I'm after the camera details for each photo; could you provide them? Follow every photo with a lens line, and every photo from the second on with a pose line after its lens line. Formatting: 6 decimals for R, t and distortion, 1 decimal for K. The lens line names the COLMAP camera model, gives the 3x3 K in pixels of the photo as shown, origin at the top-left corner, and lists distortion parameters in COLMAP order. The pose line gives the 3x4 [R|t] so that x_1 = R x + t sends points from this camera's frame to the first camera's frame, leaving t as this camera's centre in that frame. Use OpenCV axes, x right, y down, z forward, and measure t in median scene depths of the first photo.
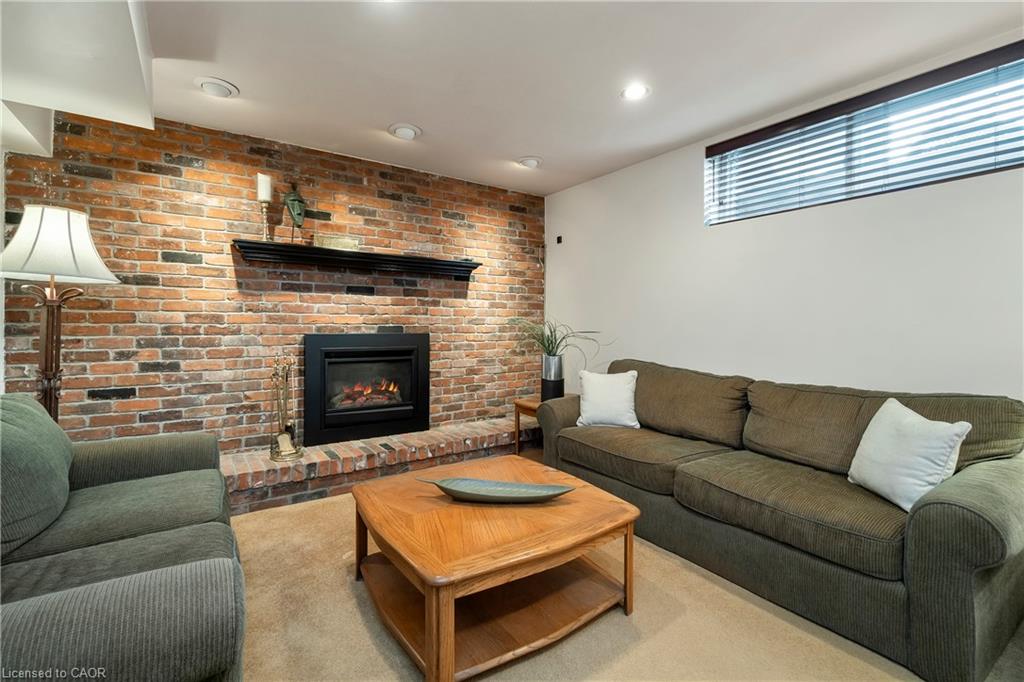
lens RADIAL K [[452.7, 0, 506.0], [0, 452.7, 333.5], [0, 0, 1]] dist [-0.002924, 0.000789]
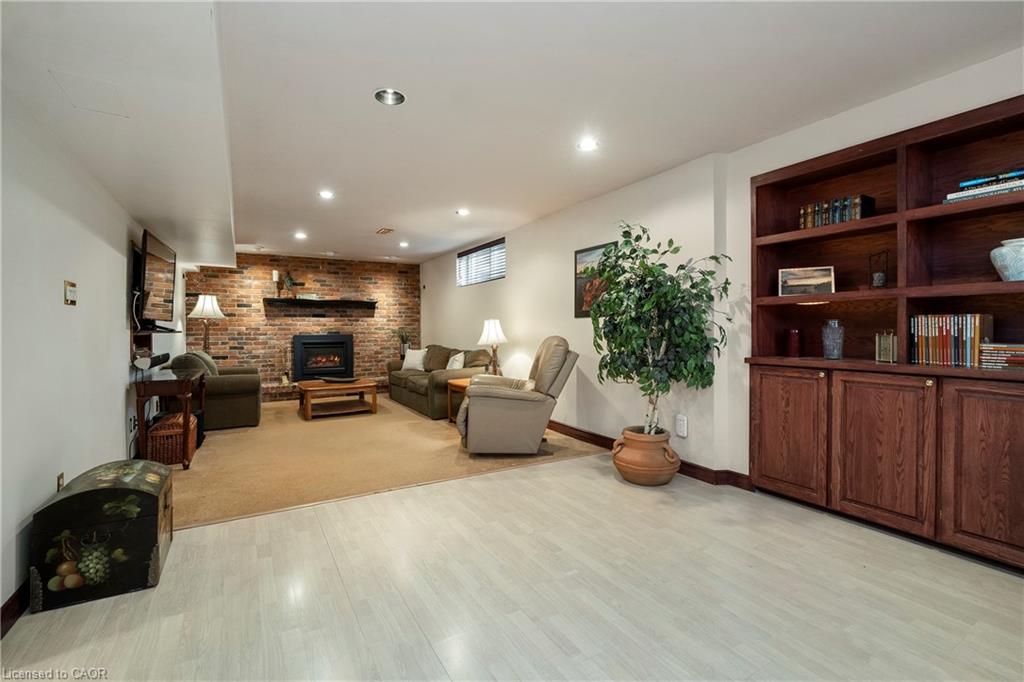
lens RADIAL K [[452.7, 0, 516.6], [0, 452.7, 338.3], [0, 0, 1]] dist [-0.002924, 0.000789]
pose [[0.998480, -0.012071, -0.053772, 0.846655], [0.011934, 0.999925, -0.002872, 0.038863], [0.053802, 0.002226, 0.998549, -1.301808]]
